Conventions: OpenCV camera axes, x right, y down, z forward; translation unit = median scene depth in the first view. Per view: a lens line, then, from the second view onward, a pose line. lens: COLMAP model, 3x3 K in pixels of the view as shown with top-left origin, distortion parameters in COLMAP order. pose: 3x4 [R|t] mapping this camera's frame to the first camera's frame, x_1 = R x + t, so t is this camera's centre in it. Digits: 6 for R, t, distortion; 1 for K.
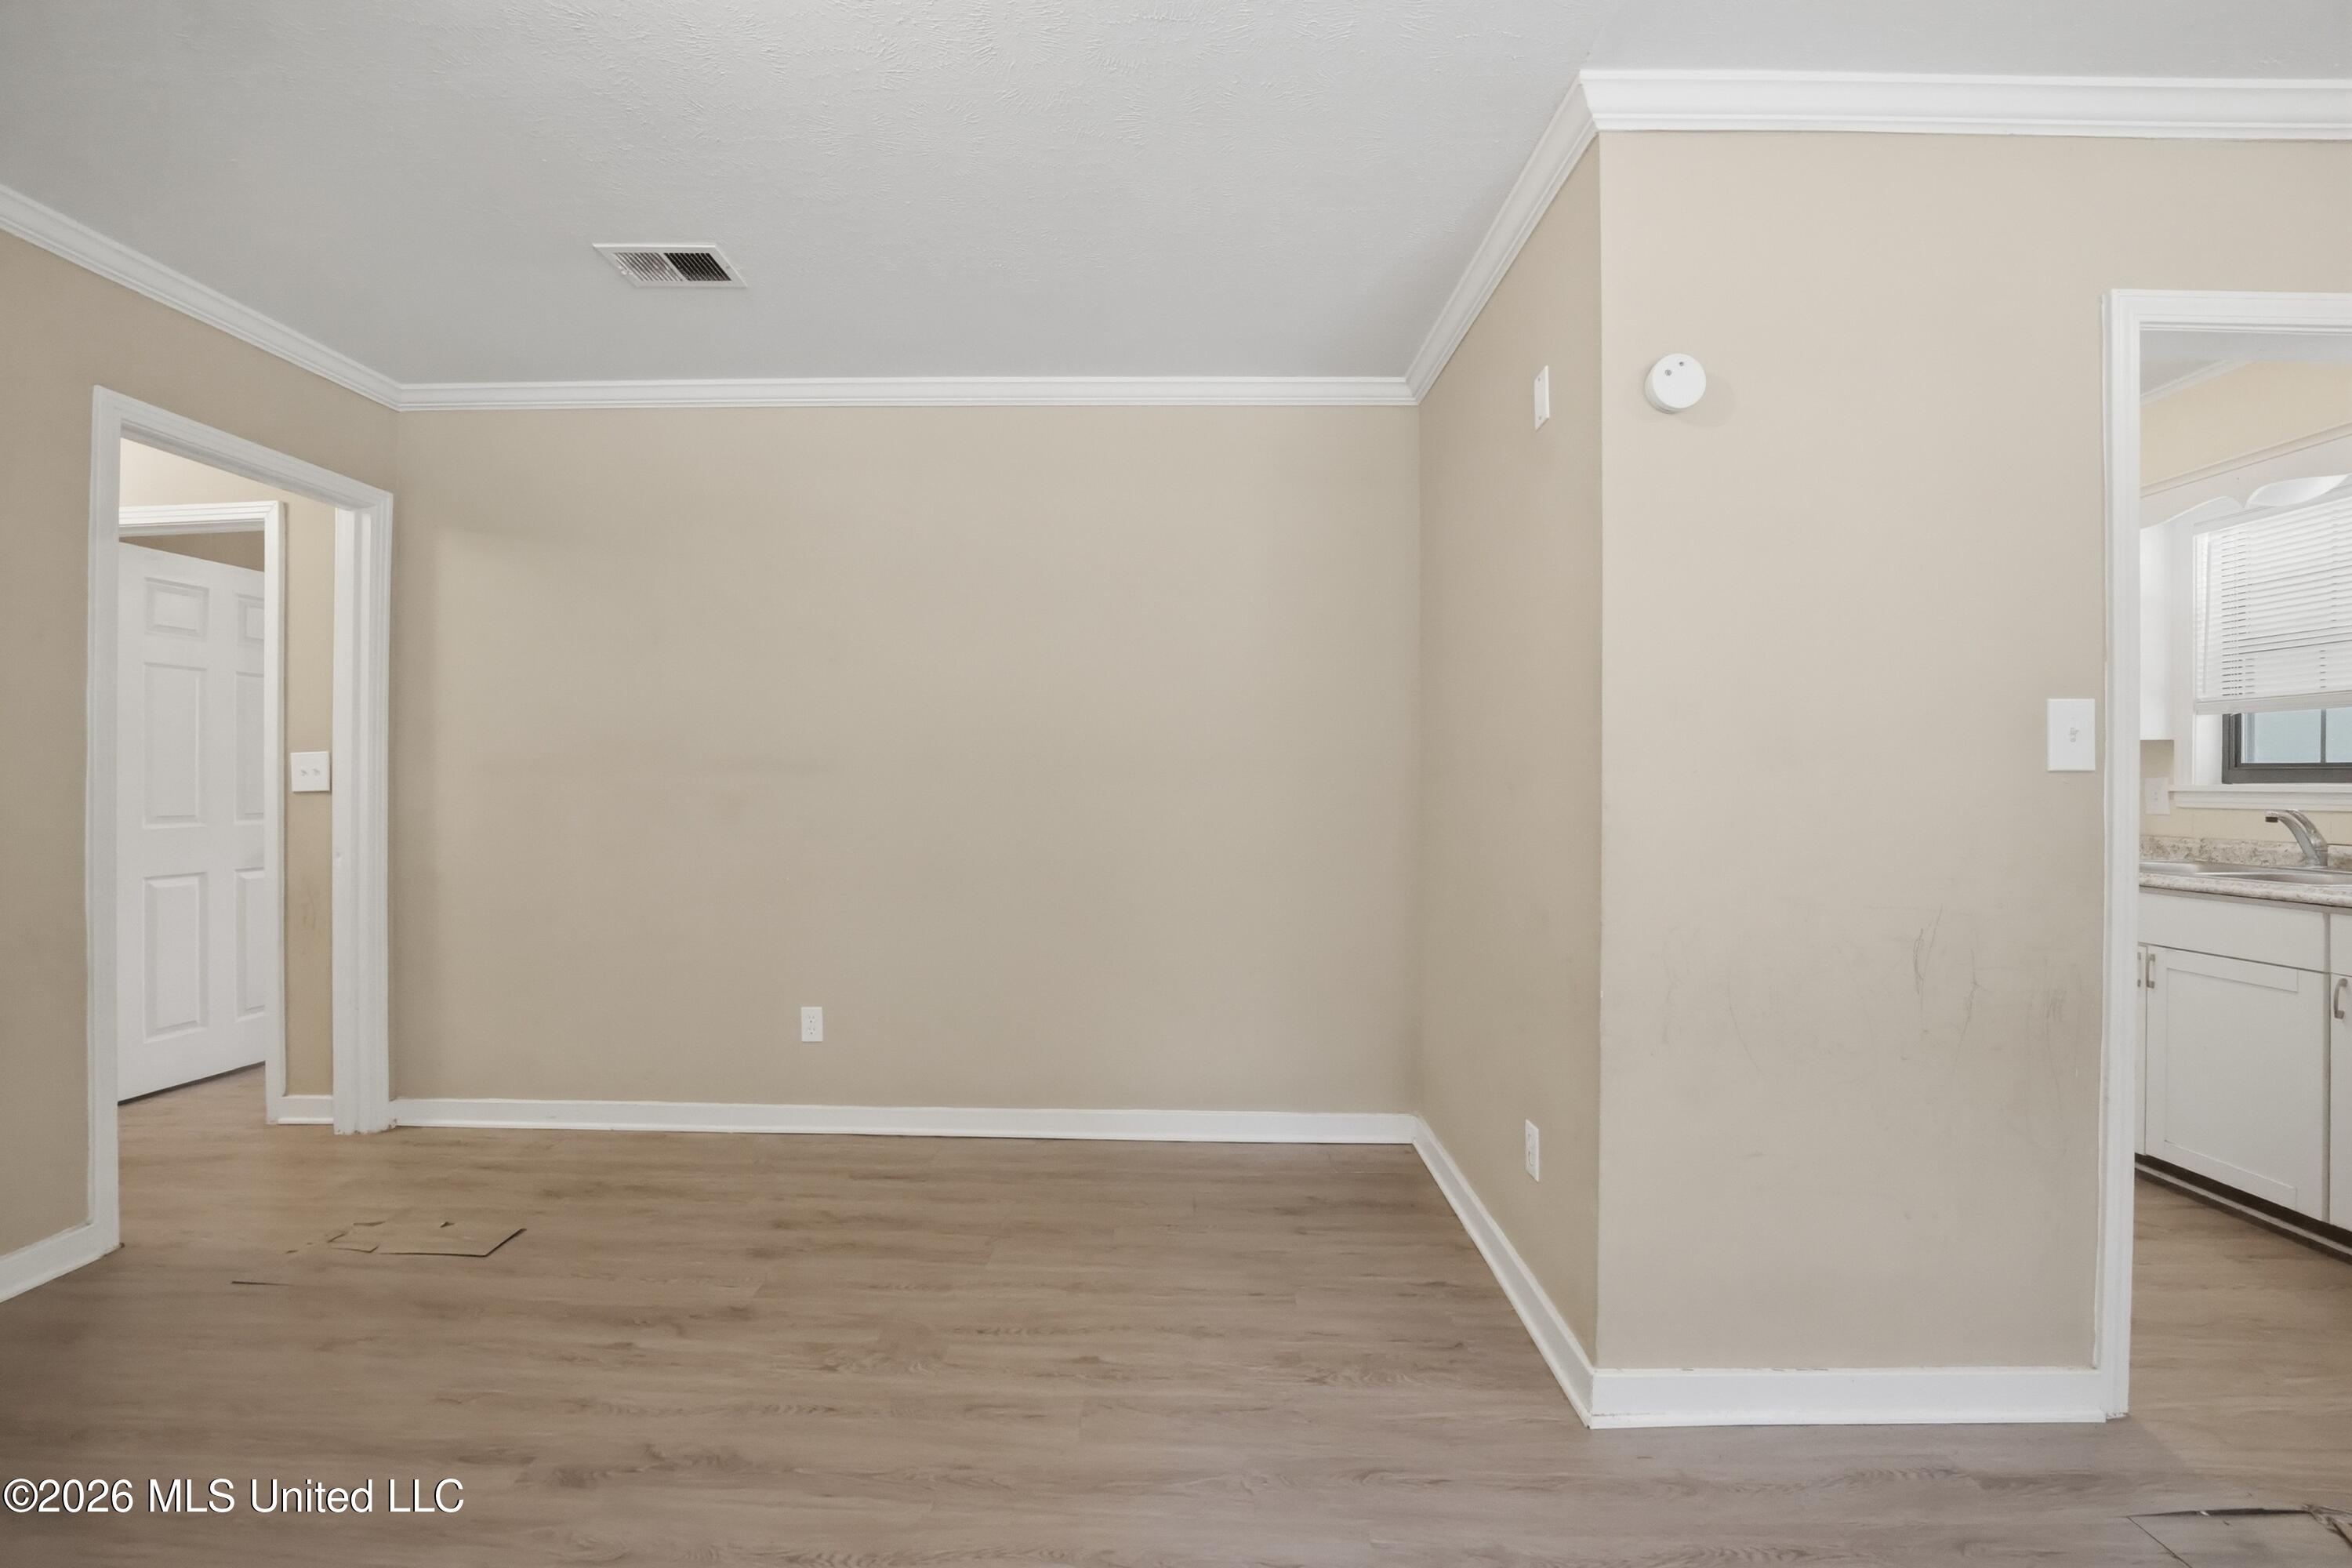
lens RADIAL K [[973.8, 0, 1166.0], [0, 973.8, 778.6], [0, 0, 1]] dist [-0.023833, 0.000060]
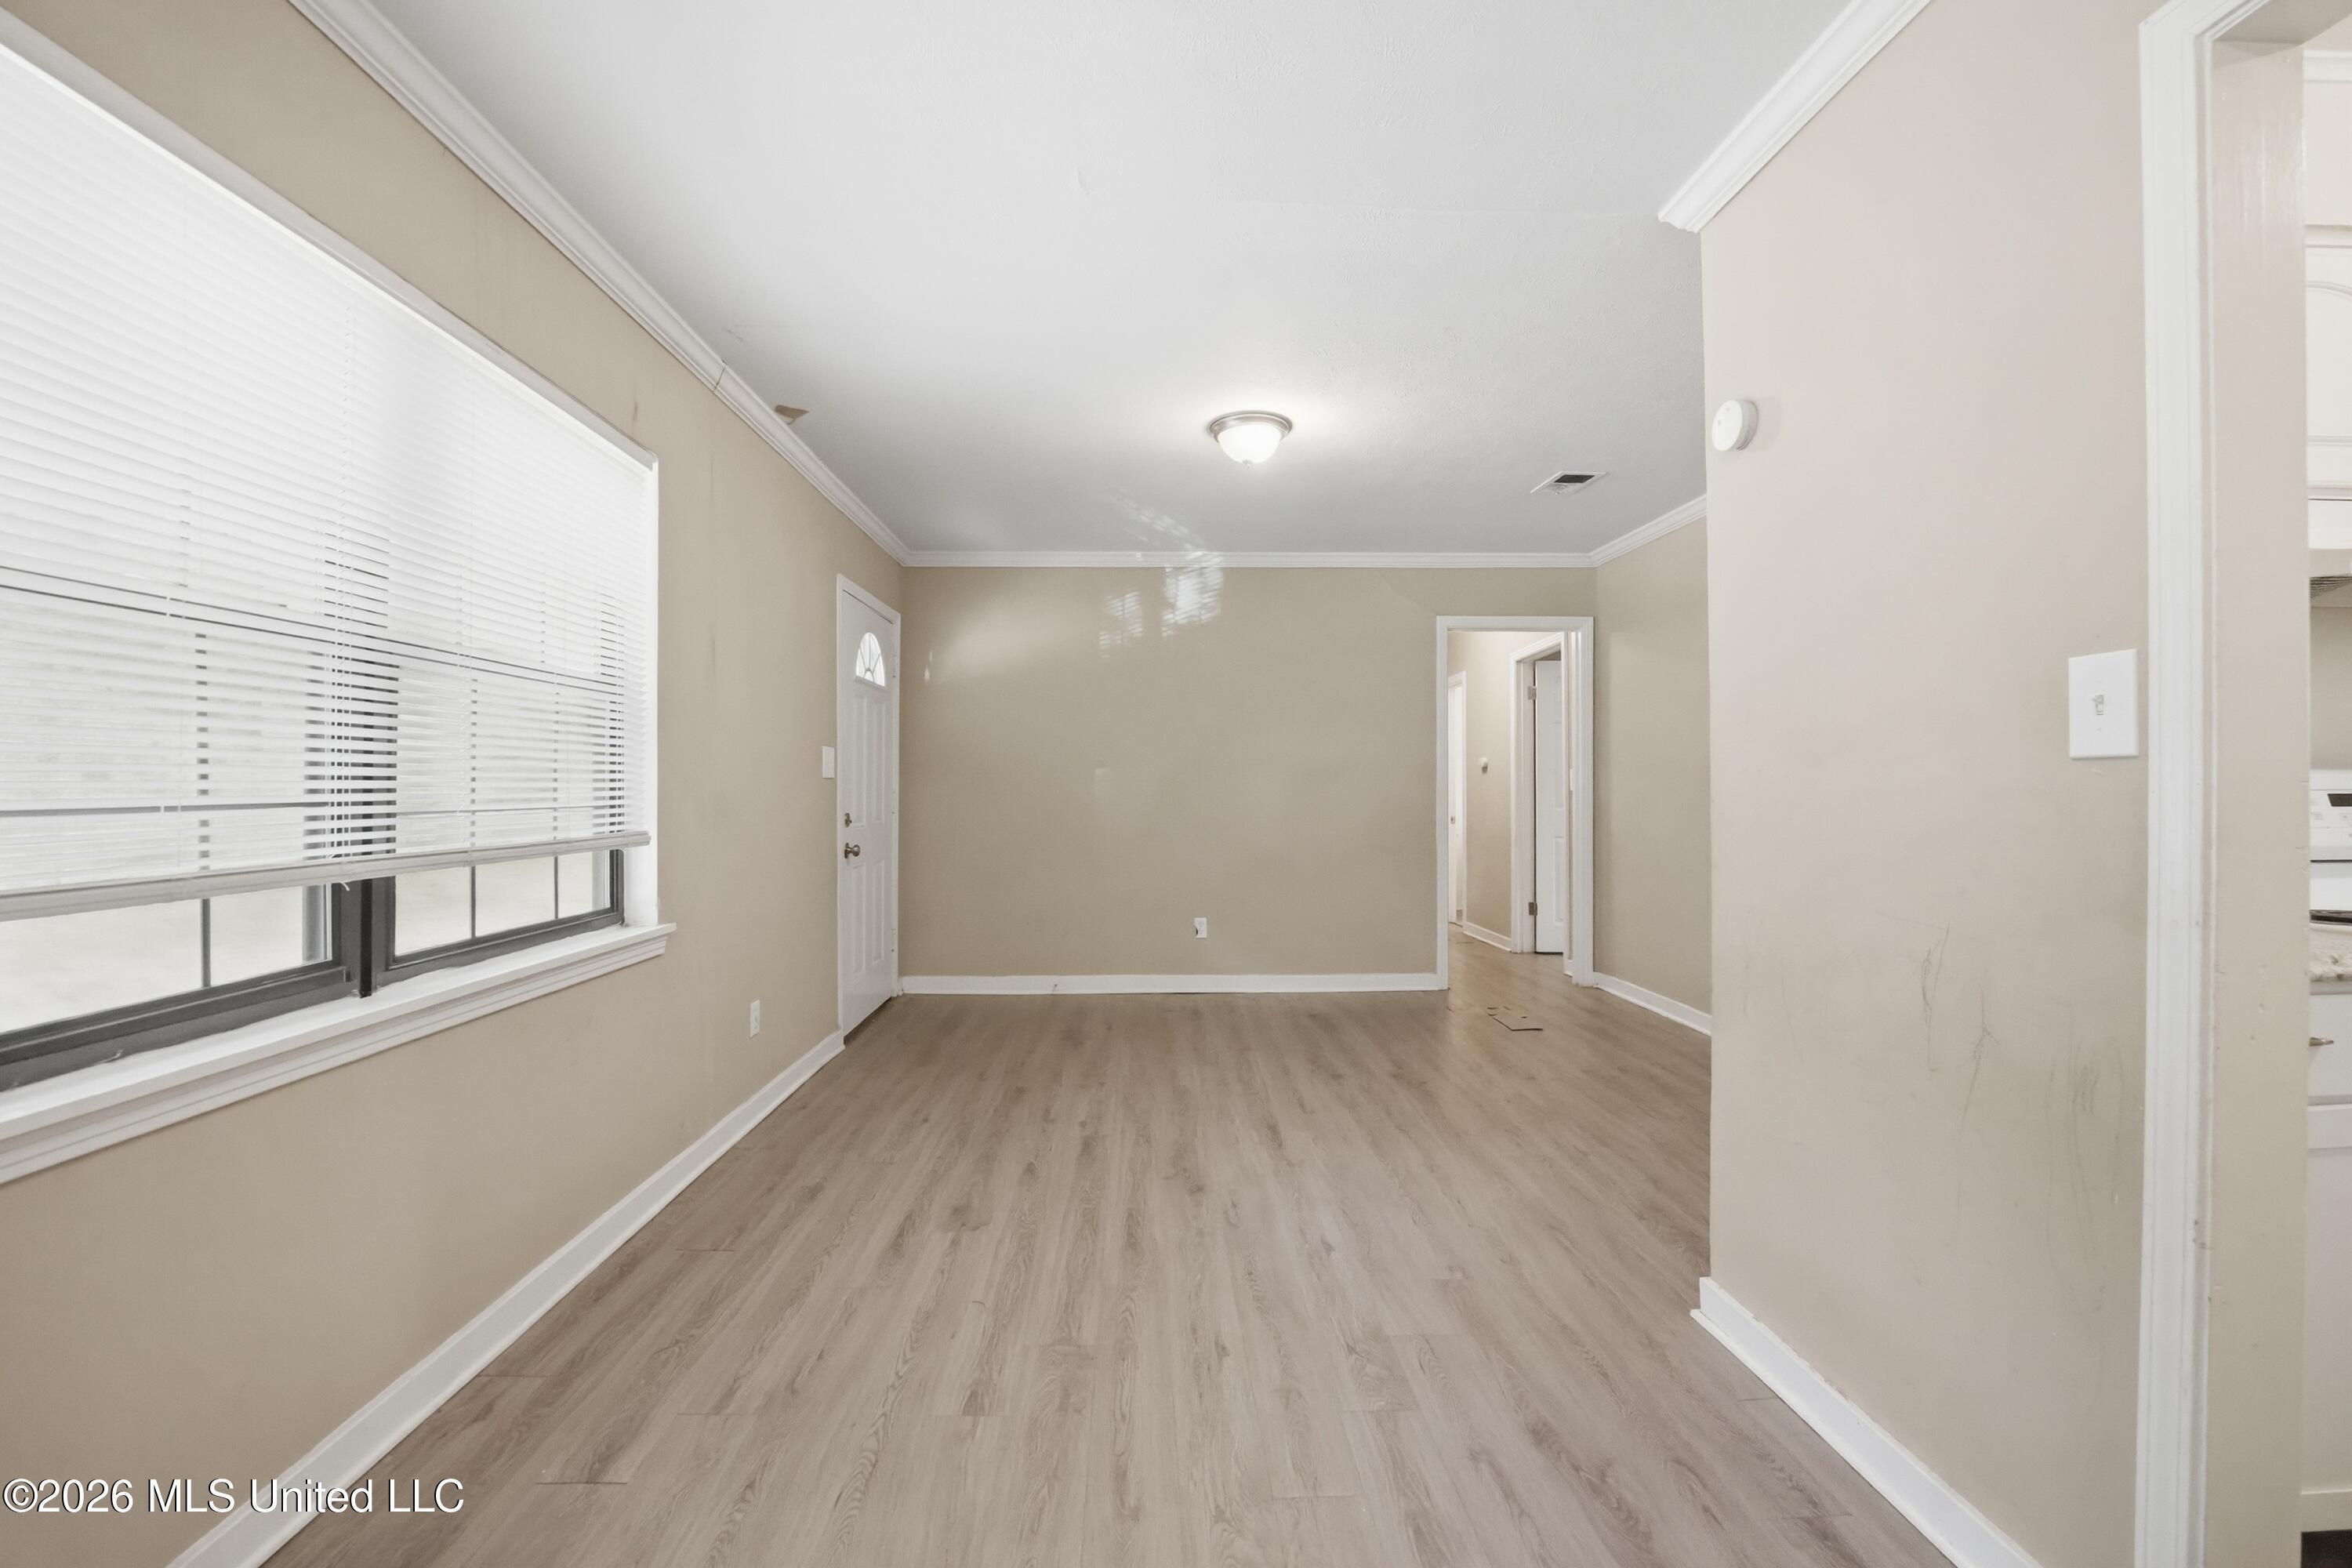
lens RADIAL K [[984.7, 0, 1176.0], [0, 984.7, 784.0], [0, 0, 1]] dist [-0.023392, 0.000062]
pose [[0.051900, -0.004585, -0.998642, 1.592987], [0.005060, 0.999978, -0.004328, 0.011313], [0.998639, -0.004828, 0.051922, 0.286179]]
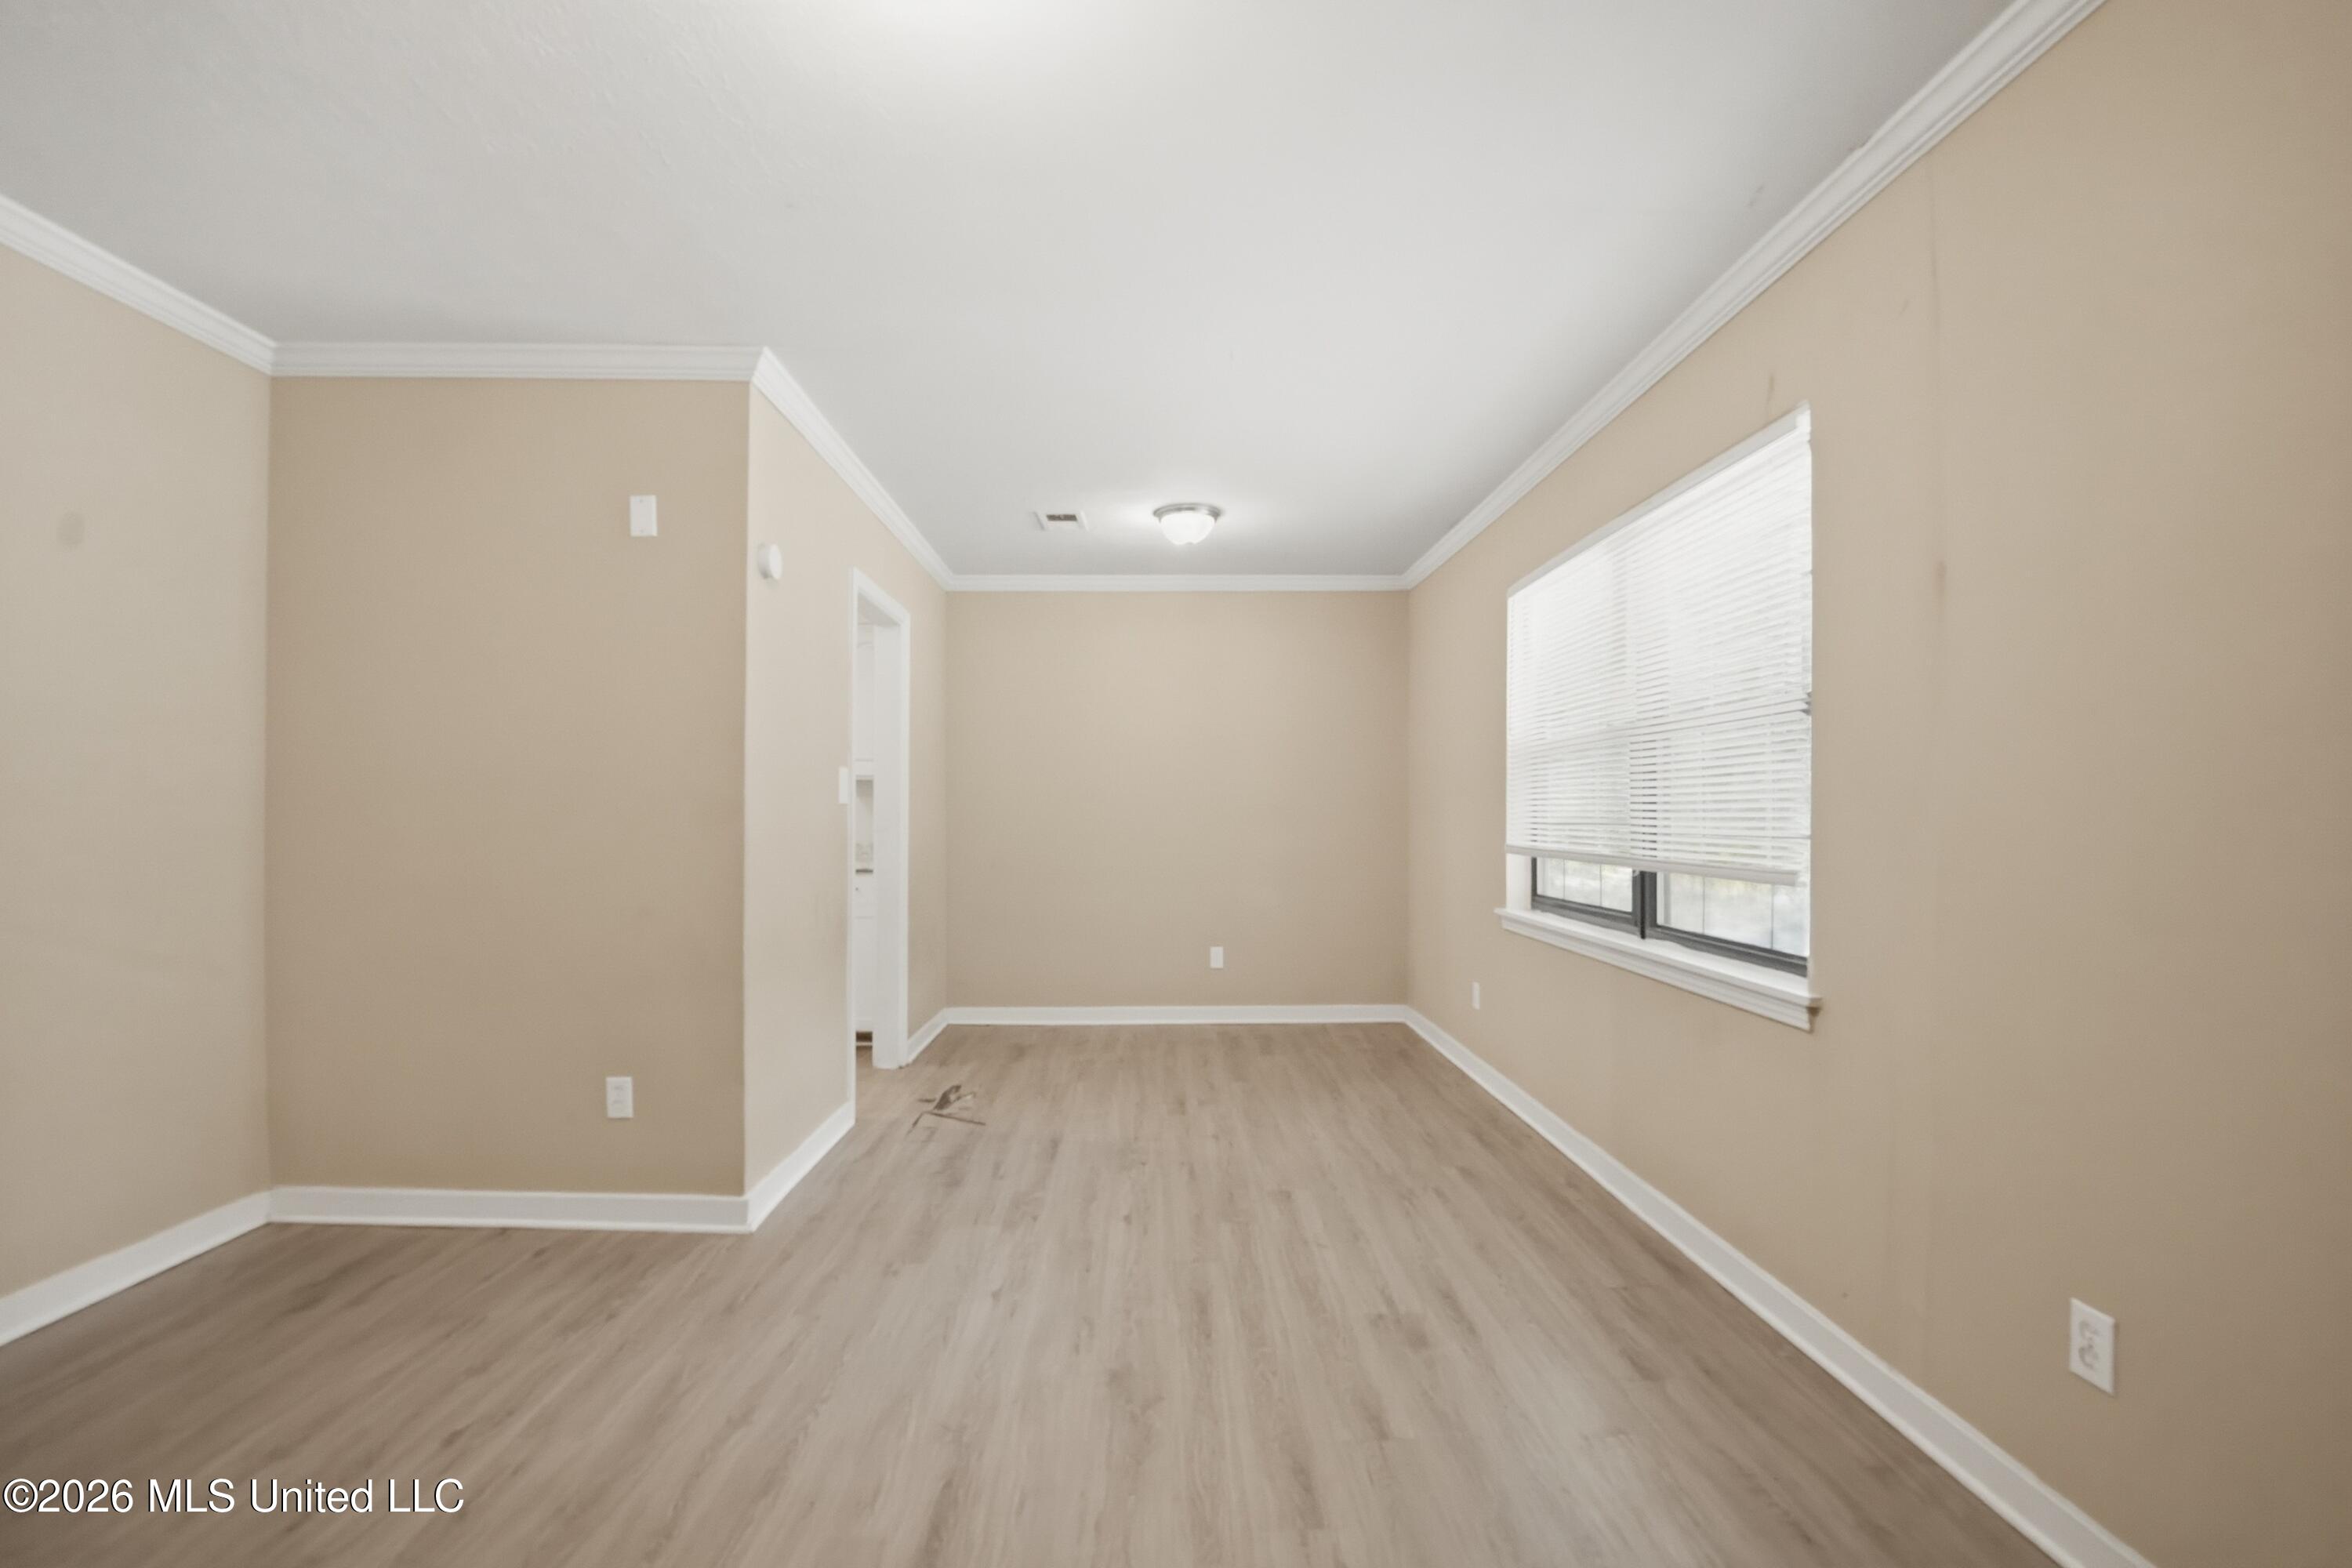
lens RADIAL K [[995.7, 0, 1162.8], [0, 995.7, 802.1], [0, 0, 1]] dist [-0.009578, -0.000234]
pose [[-0.025707, 0.006148, 0.999651, -1.125406], [-0.006651, 0.999958, -0.006321, -0.000762], [-0.999647, -0.006811, -0.025665, 0.382067]]
